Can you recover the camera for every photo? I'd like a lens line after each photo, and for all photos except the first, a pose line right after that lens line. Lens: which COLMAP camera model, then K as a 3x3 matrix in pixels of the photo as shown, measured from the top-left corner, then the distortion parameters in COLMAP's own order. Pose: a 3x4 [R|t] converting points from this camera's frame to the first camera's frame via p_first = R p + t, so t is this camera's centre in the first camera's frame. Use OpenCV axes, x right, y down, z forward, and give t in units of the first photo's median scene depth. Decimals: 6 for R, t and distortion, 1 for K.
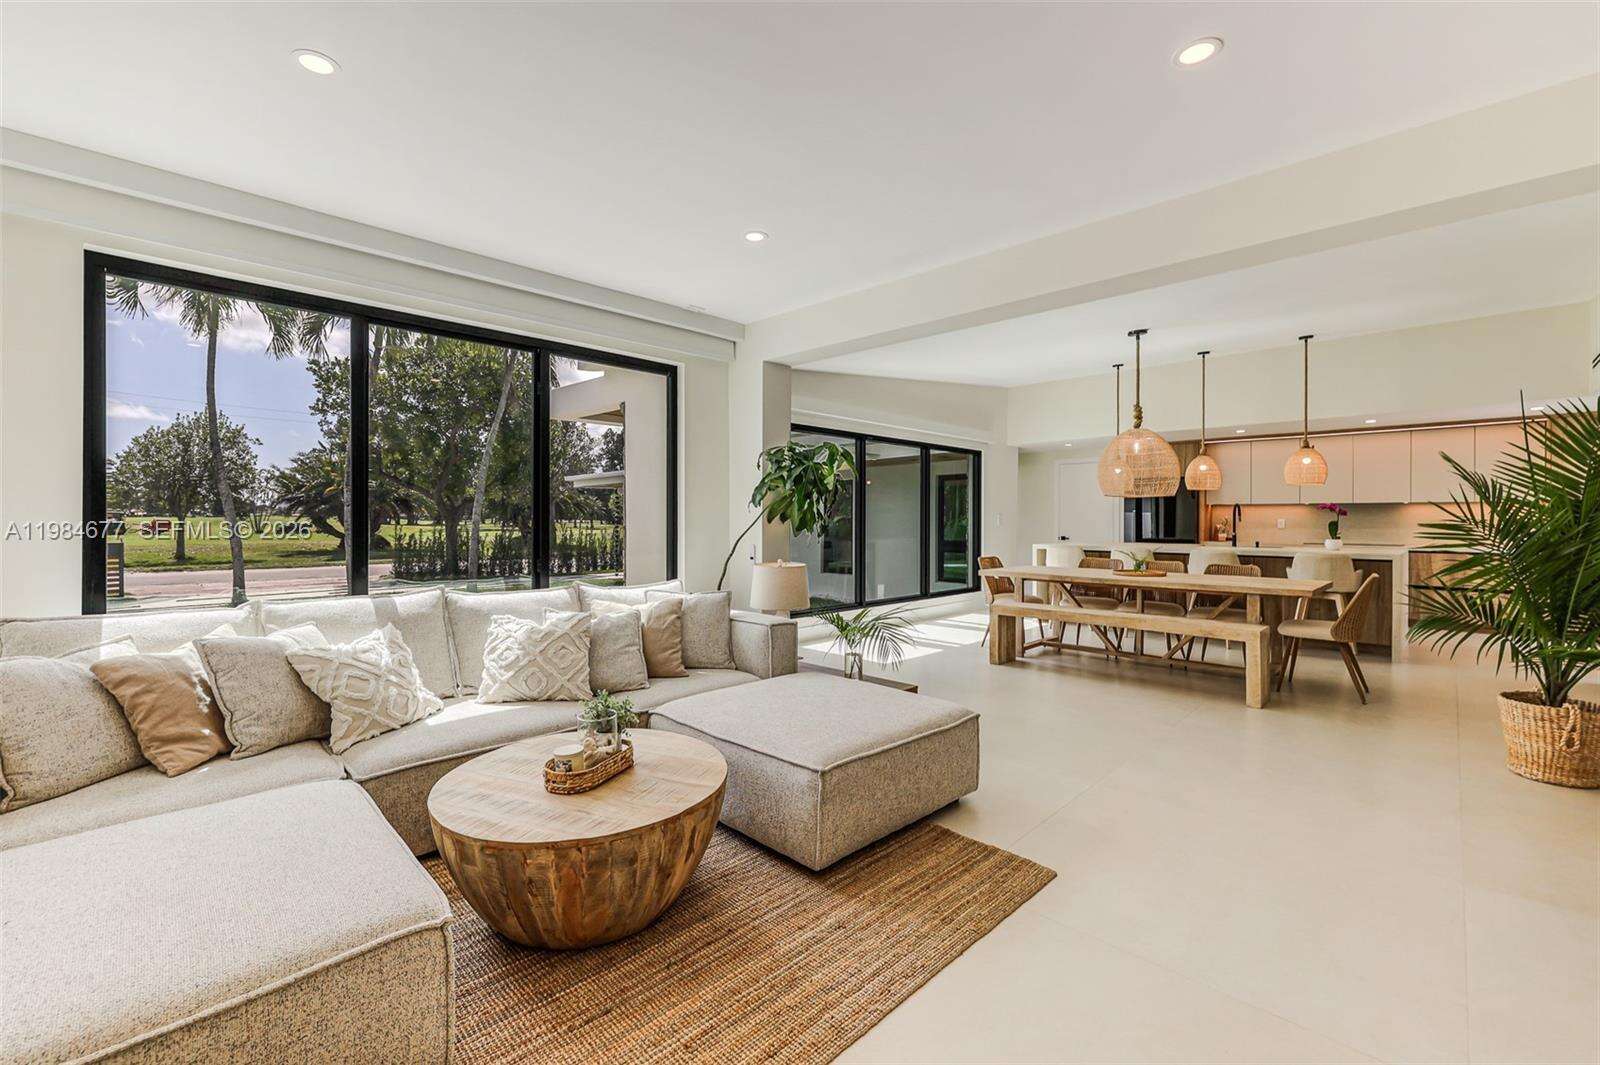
lens RADIAL K [[674.4, 0, 792.0], [0, 674.4, 521.2], [0, 0, 1]] dist [0.000518, -0.000343]
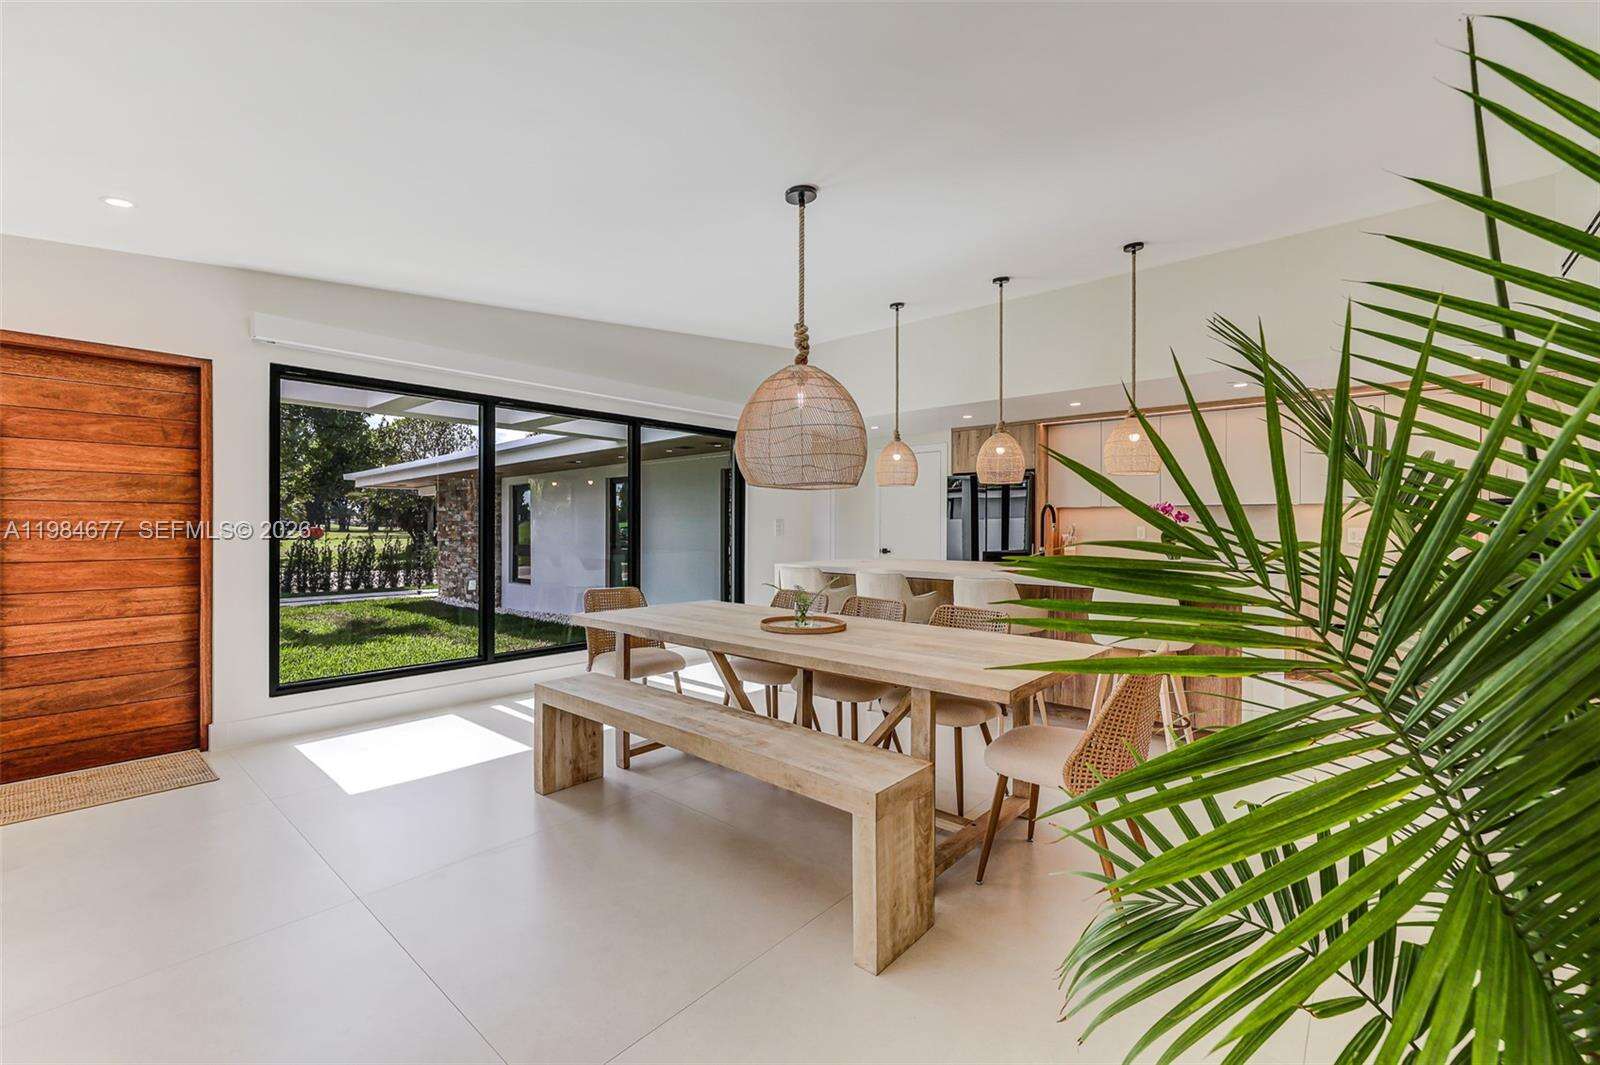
lens RADIAL K [[674.4, 0, 792.0], [0, 674.4, 521.2], [0, 0, 1]] dist [0.000518, -0.000343]
pose [[0.998700, 0.002060, 0.050940, 0.476735], [-0.001596, 0.999957, -0.009153, -0.003609], [-0.050957, 0.009059, 0.998660, 0.442261]]
